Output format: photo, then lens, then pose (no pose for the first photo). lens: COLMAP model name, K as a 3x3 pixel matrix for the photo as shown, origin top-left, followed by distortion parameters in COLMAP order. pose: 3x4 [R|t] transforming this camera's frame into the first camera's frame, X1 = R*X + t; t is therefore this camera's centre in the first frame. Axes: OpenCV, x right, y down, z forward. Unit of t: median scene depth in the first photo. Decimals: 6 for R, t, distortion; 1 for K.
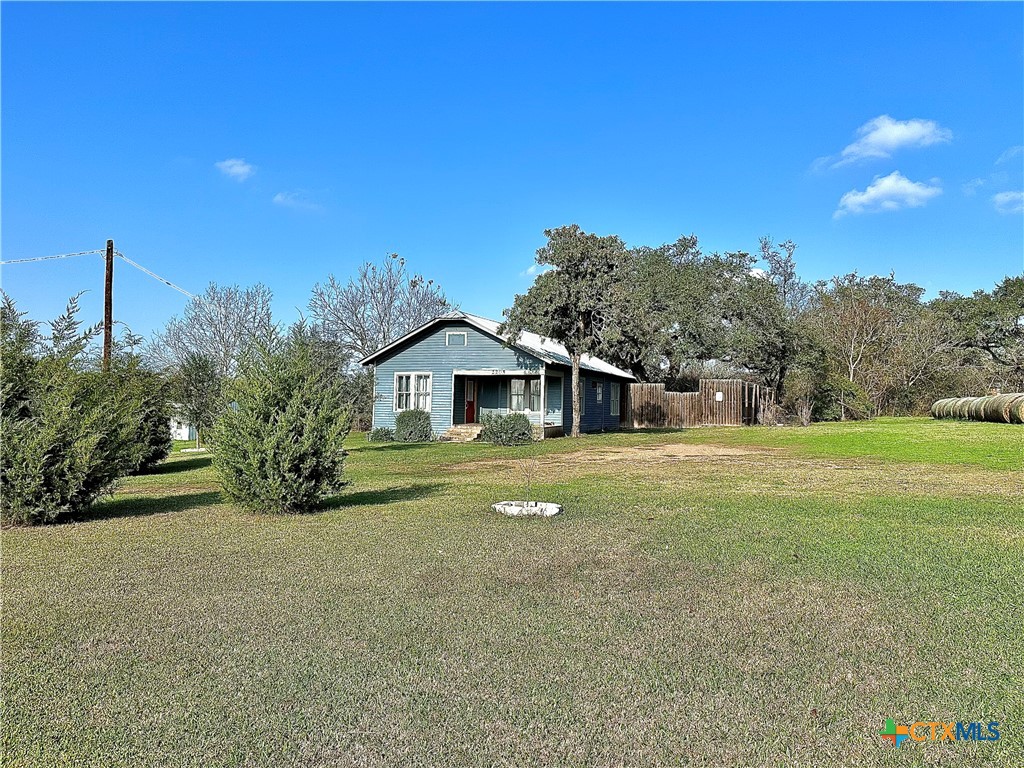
lens RADIAL K [[723.6, 0, 510.7], [0, 723.6, 383.6], [0, 0, 1]] dist [0.009687, 0.001516]
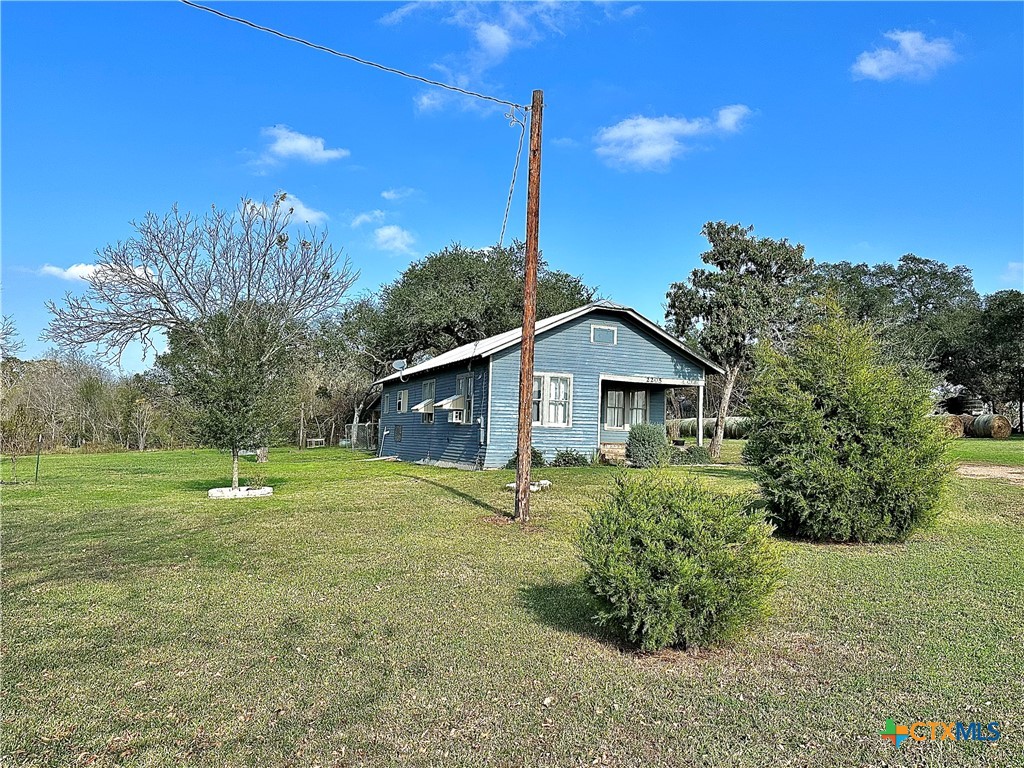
lens RADIAL K [[723.6, 0, 512.3], [0, 723.6, 385.0], [0, 0, 1]] dist [0.009687, 0.001516]
pose [[0.698294, 0.041260, 0.714621, -0.701843], [-0.045635, 0.998873, -0.013080, 0.008003], [-0.714355, -0.023478, 0.699389, 0.513050]]
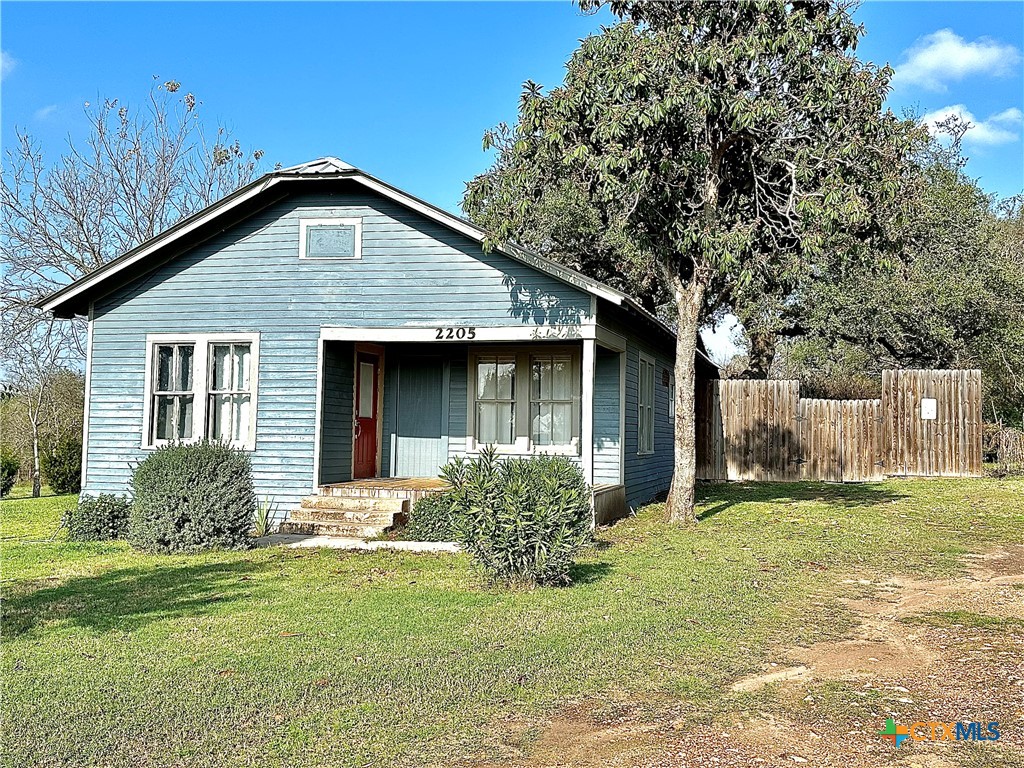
lens RADIAL K [[1091.2, 0, 507.4], [0, 1091.2, 378.3], [0, 0, 1]] dist [0.121296, 0.000000]
pose [[0.993247, 0.004327, 0.115937, -0.050759], [-0.002404, 0.999857, -0.016719, 0.014031], [-0.115993, 0.016327, 0.993116, 0.463061]]
